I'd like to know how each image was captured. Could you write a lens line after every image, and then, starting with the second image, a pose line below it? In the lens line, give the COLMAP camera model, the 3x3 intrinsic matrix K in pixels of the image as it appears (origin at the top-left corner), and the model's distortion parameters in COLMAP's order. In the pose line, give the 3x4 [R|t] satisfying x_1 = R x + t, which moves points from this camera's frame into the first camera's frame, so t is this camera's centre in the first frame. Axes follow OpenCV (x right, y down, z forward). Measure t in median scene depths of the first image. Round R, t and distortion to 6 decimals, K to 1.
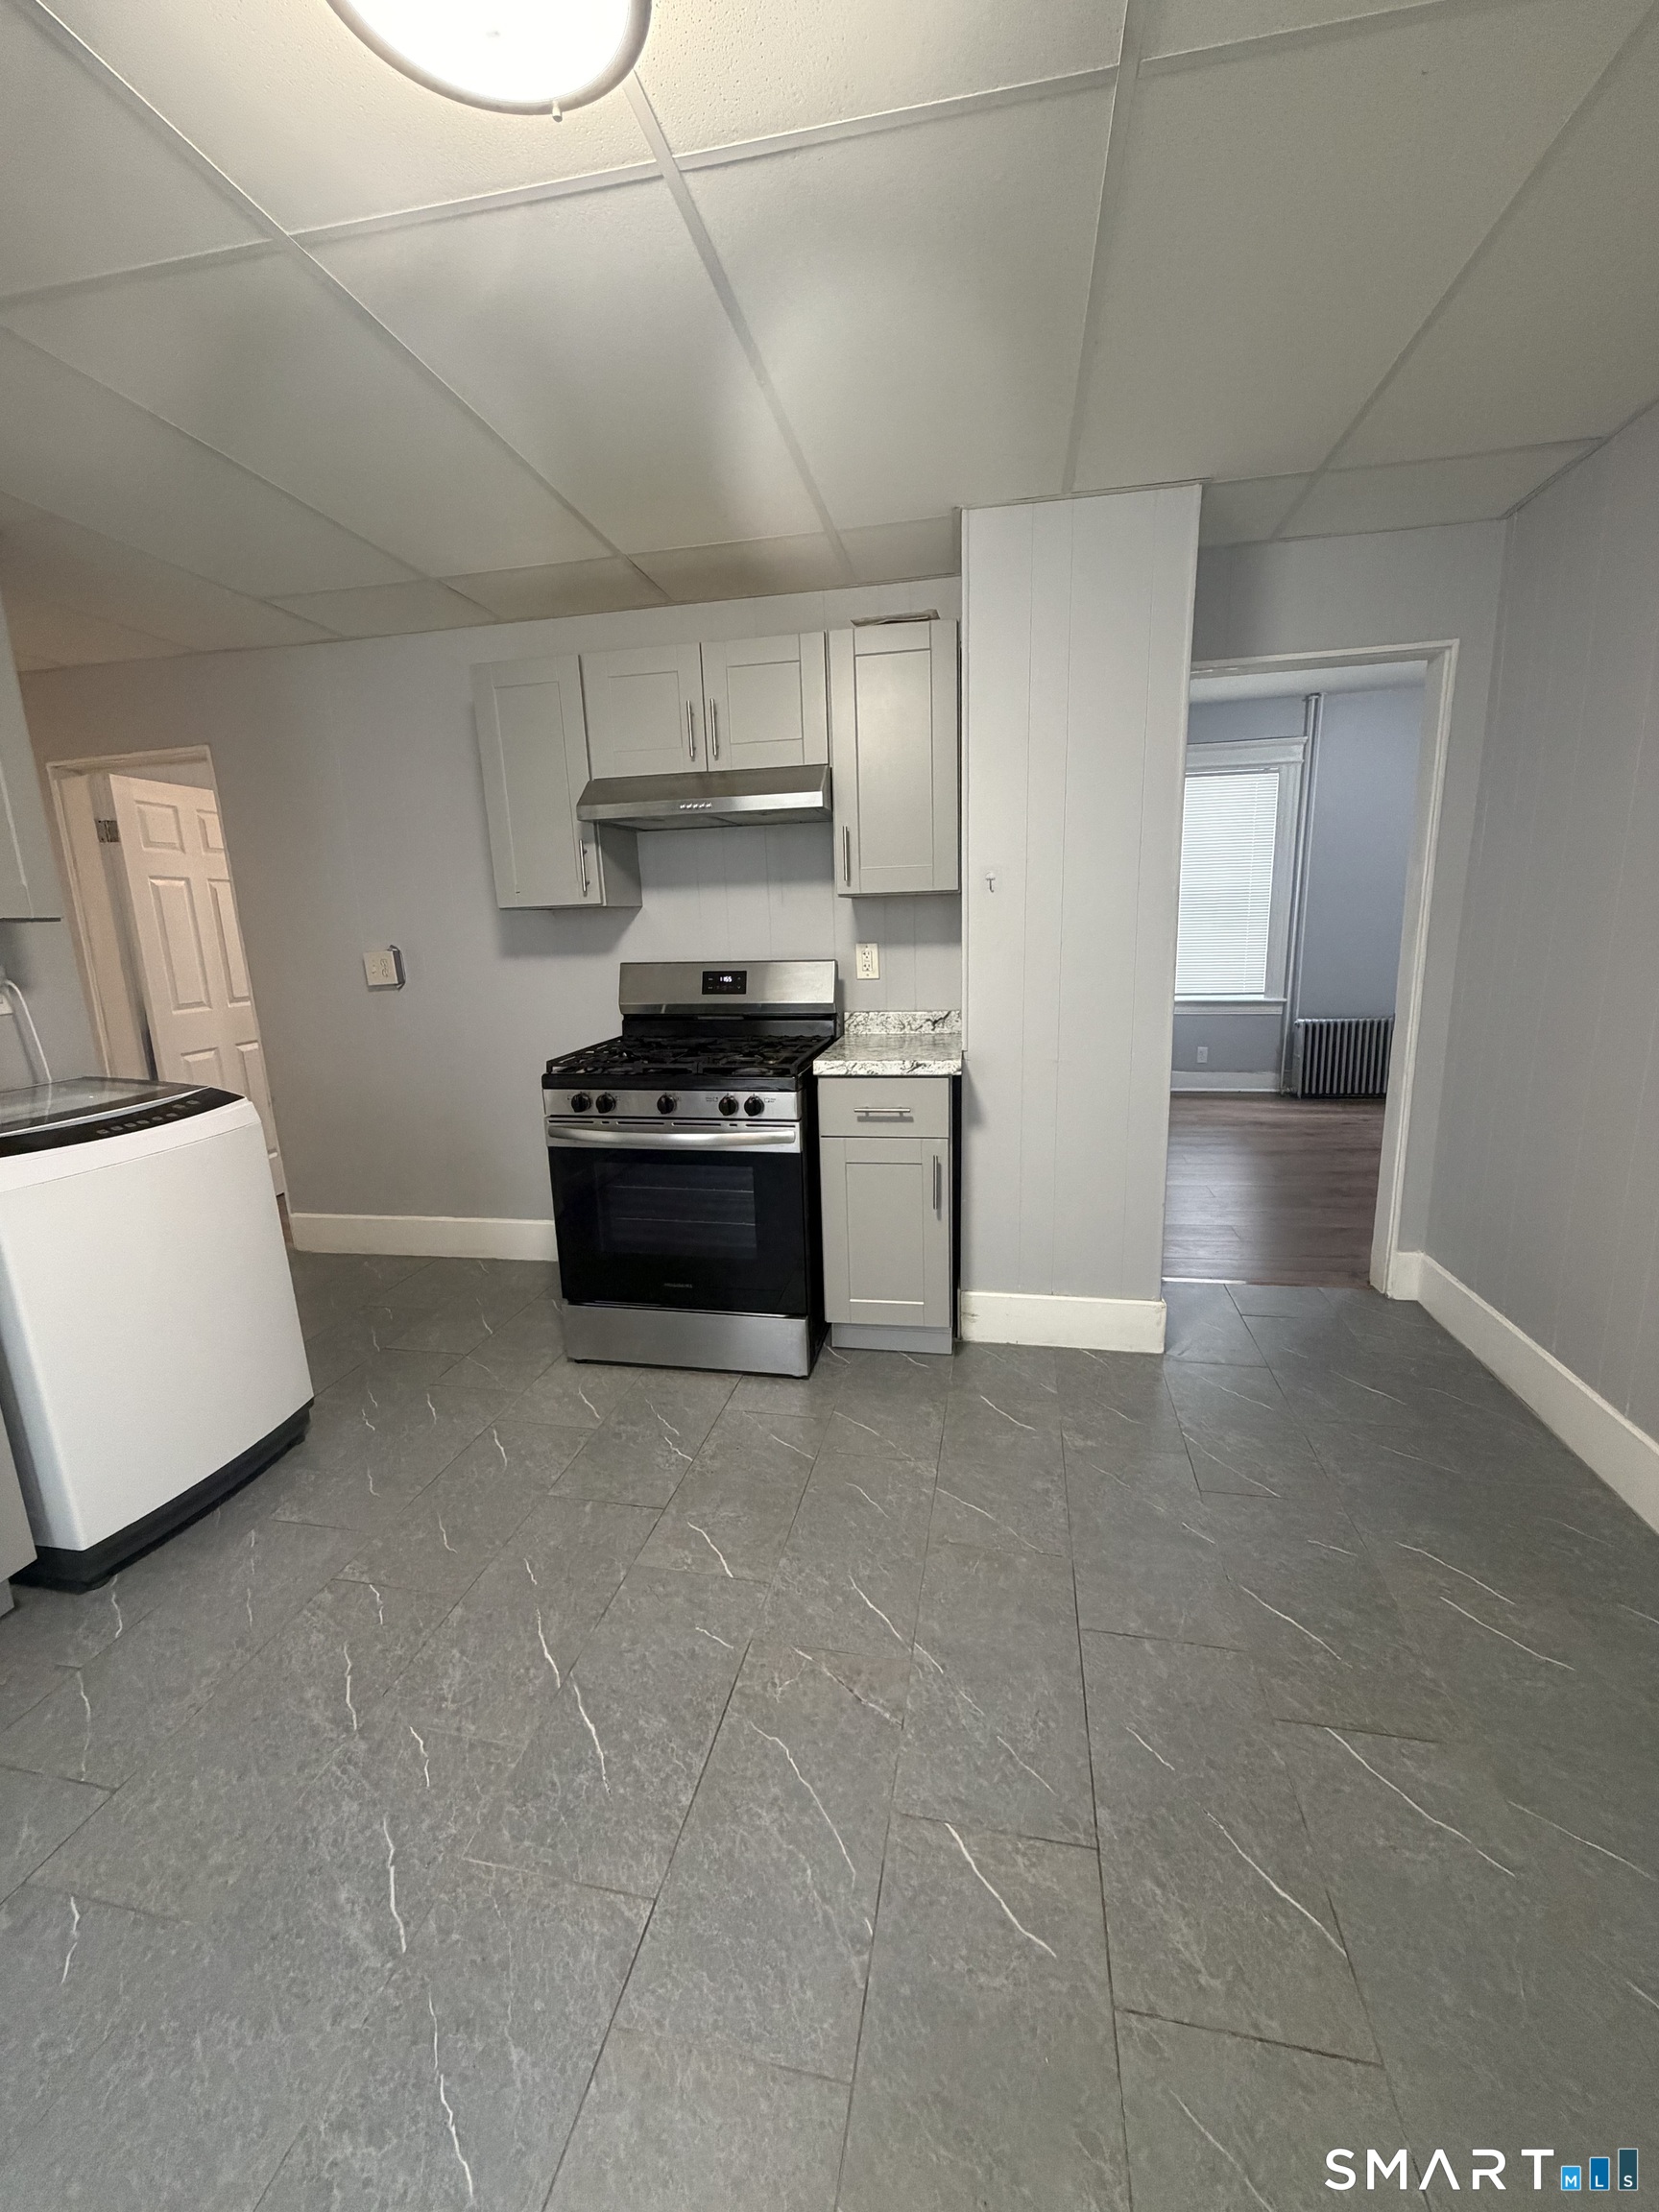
lens RADIAL K [[876.0, 0, 829.0], [0, 876.0, 1097.3], [0, 0, 1]] dist [-0.002660, 0.000441]
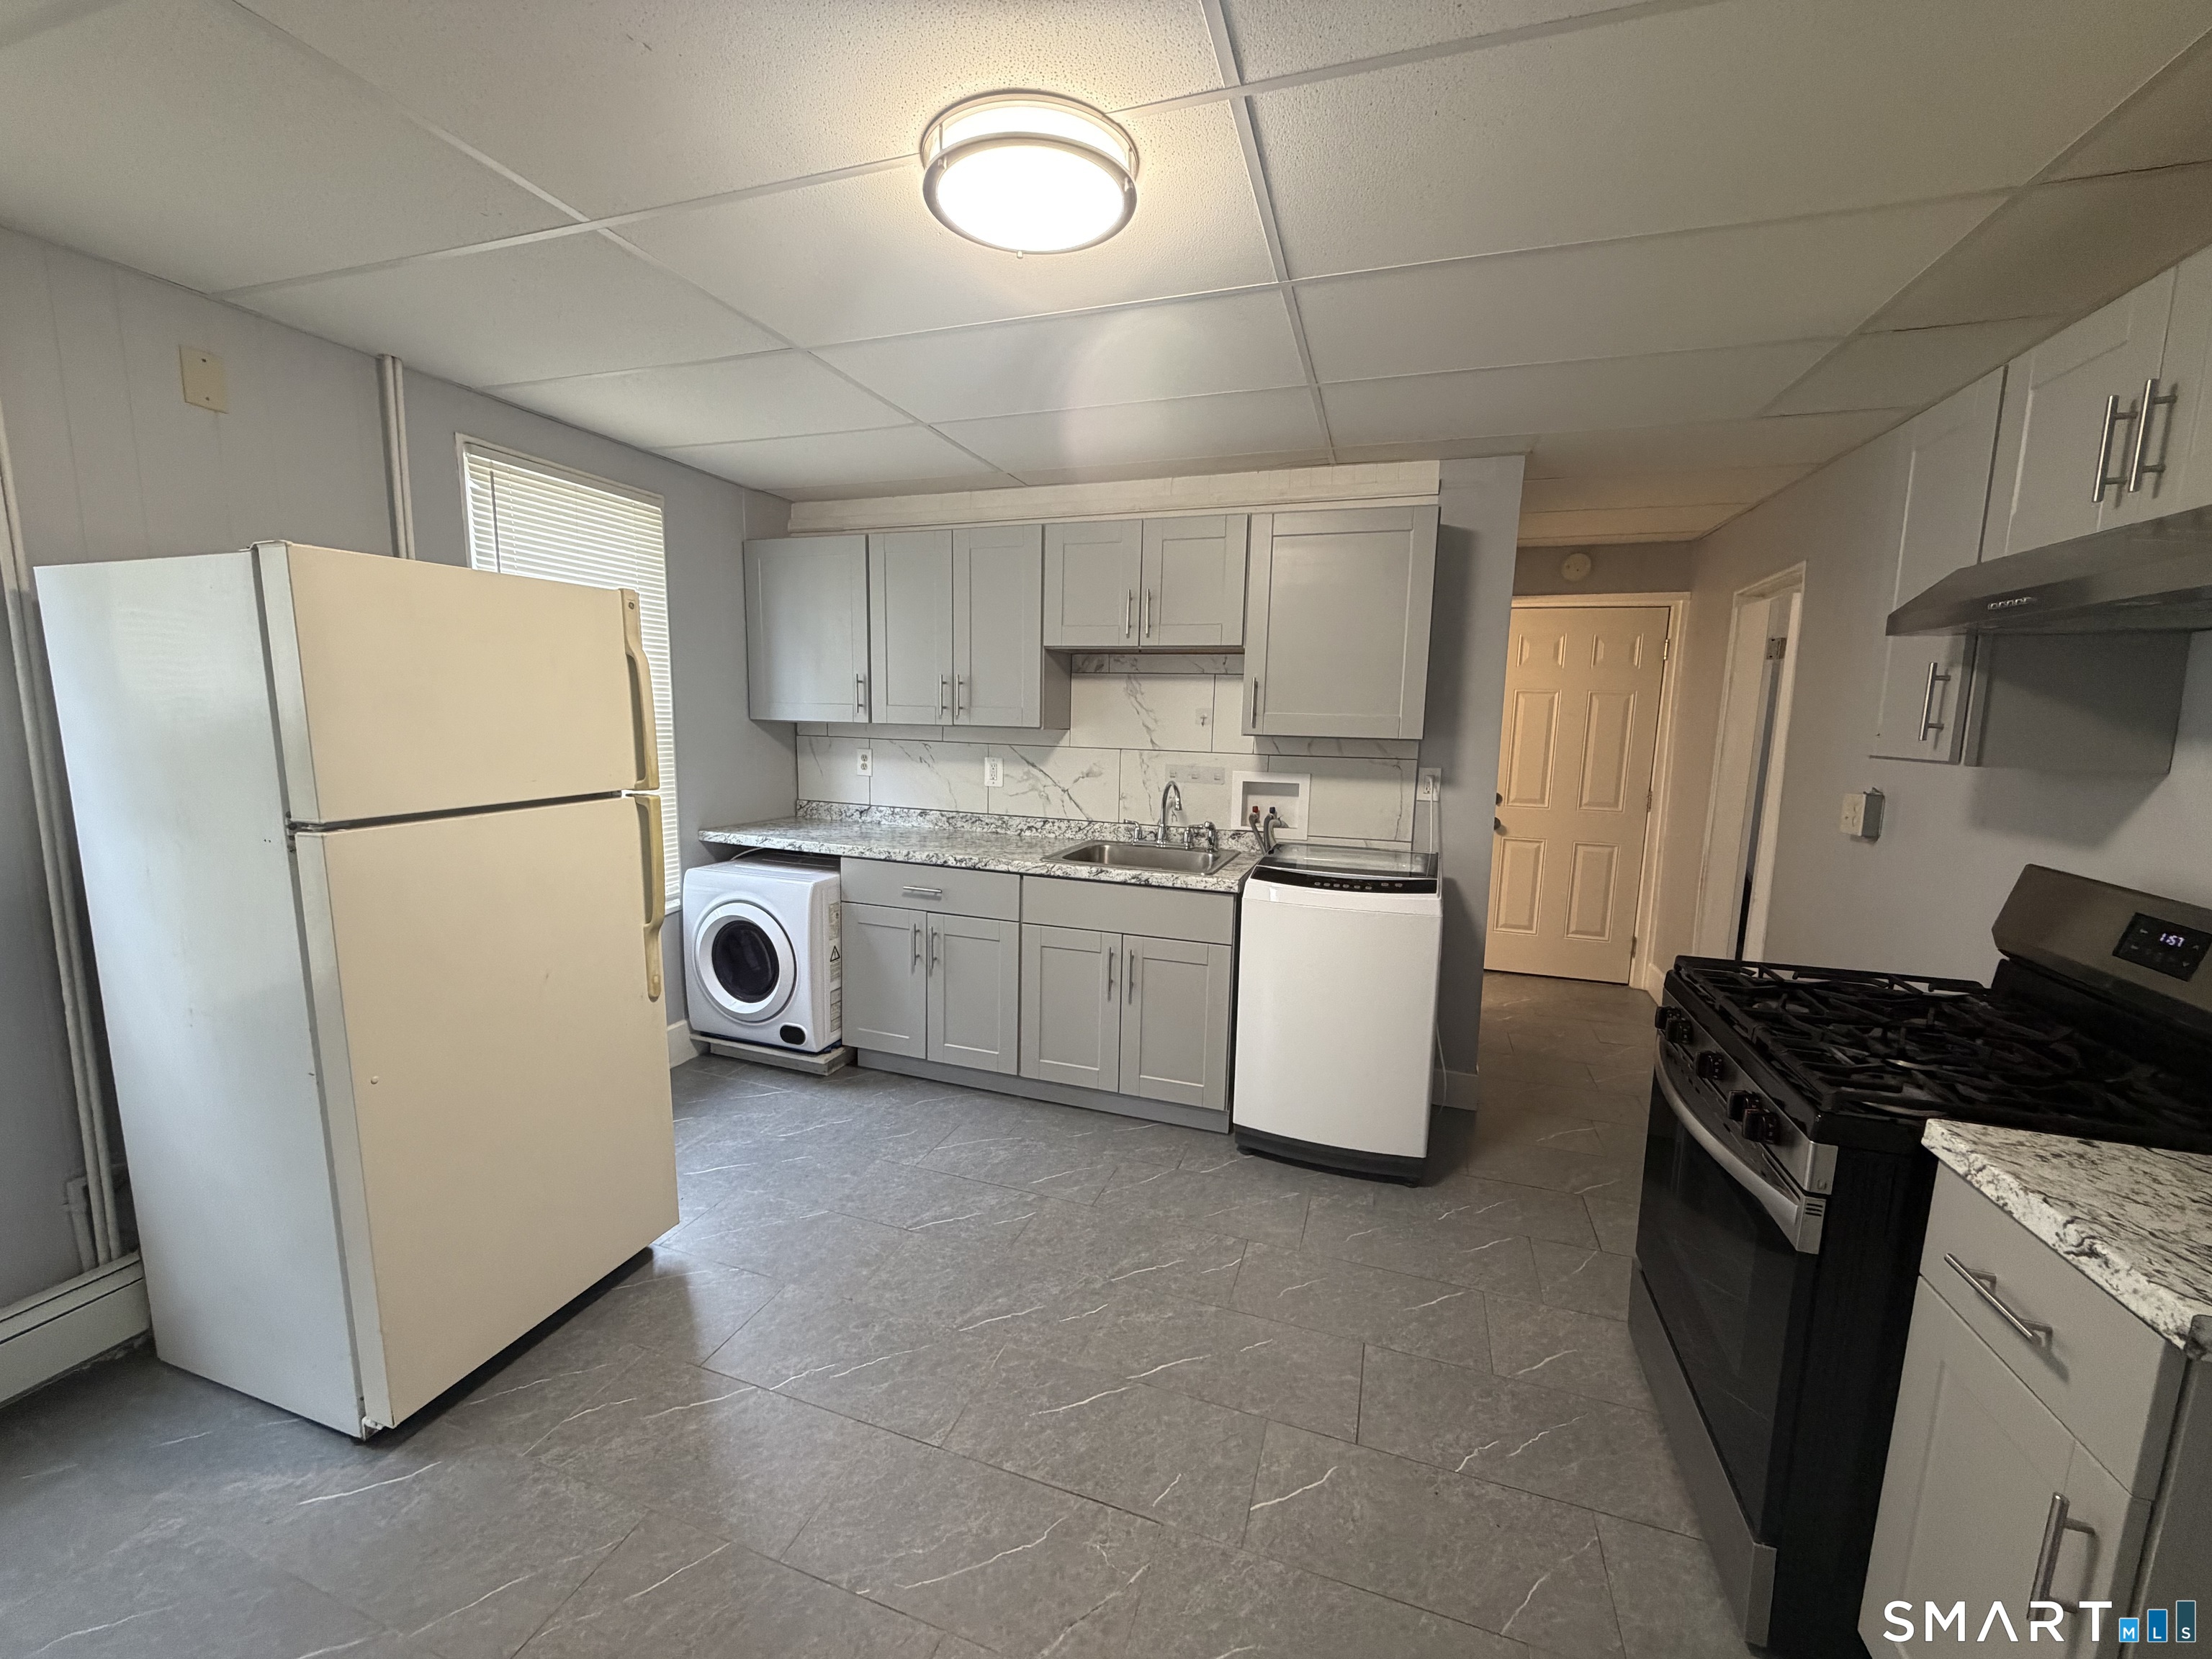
lens RADIAL K [[876.0, 0, 1106.0], [0, 876.0, 829.5], [0, 0, 1]] dist [-0.002660, 0.000441]
pose [[-0.127256, 0.167253, -0.977667, 0.807150], [-0.219383, 0.956522, 0.192191, -0.313705], [0.967304, 0.238941, -0.085030, 0.920816]]
